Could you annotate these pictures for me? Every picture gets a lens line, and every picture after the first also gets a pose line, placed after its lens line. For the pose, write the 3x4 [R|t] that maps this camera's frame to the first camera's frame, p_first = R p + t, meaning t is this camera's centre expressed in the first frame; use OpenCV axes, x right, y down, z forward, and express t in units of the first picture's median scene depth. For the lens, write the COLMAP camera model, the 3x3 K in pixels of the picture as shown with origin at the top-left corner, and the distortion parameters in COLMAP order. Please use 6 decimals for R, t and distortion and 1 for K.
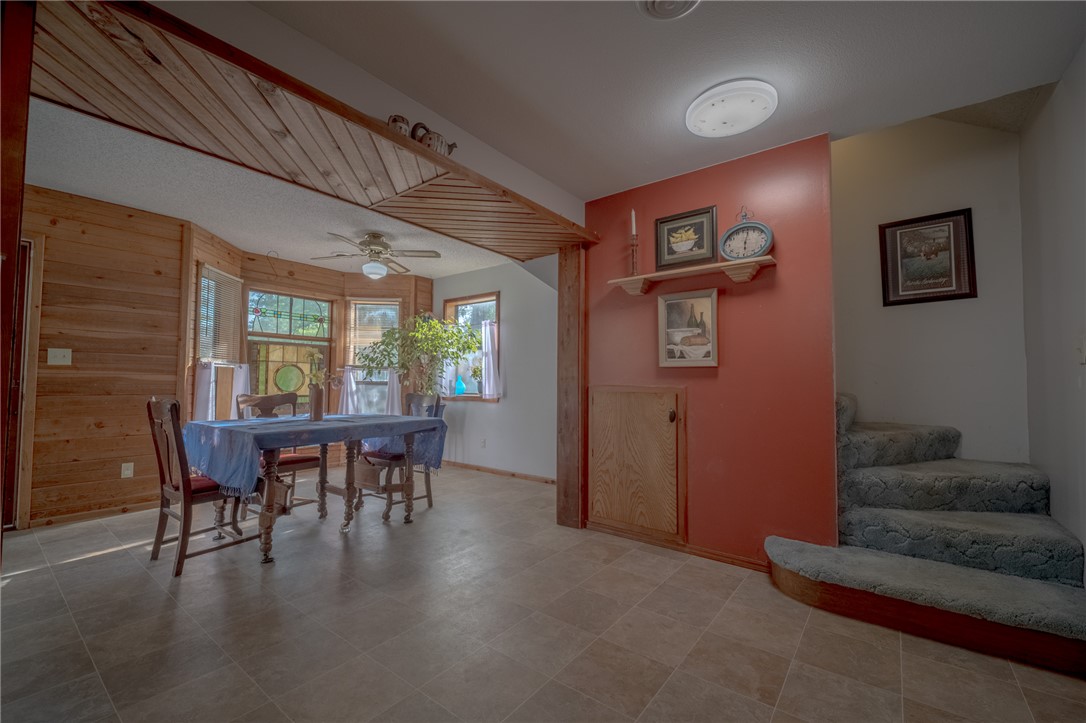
lens RADIAL K [[448.2, 0, 540.9], [0, 448.2, 364.1], [0, 0, 1]] dist [0.024089, -0.016812]
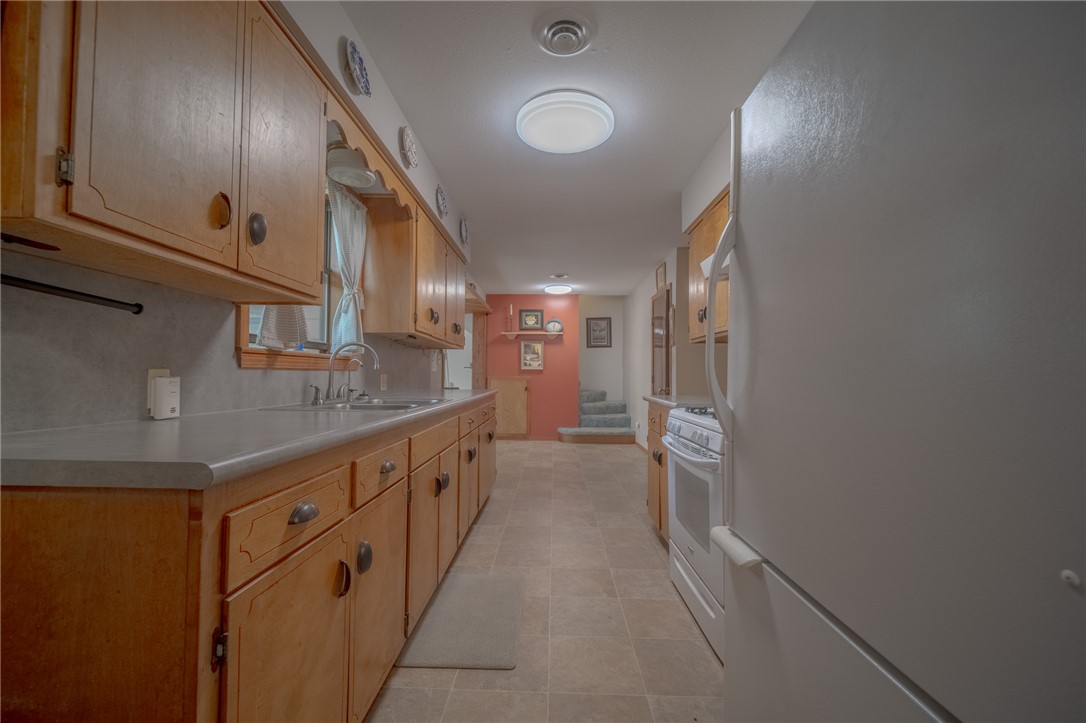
lens RADIAL K [[448.2, 0, 540.9], [0, 448.2, 364.1], [0, 0, 1]] dist [0.024089, -0.016812]
pose [[0.808316, 0.013856, 0.588586, -1.175499], [-0.023435, 0.999688, 0.008649, -0.049375], [-0.588282, -0.020784, 0.808388, -1.143546]]
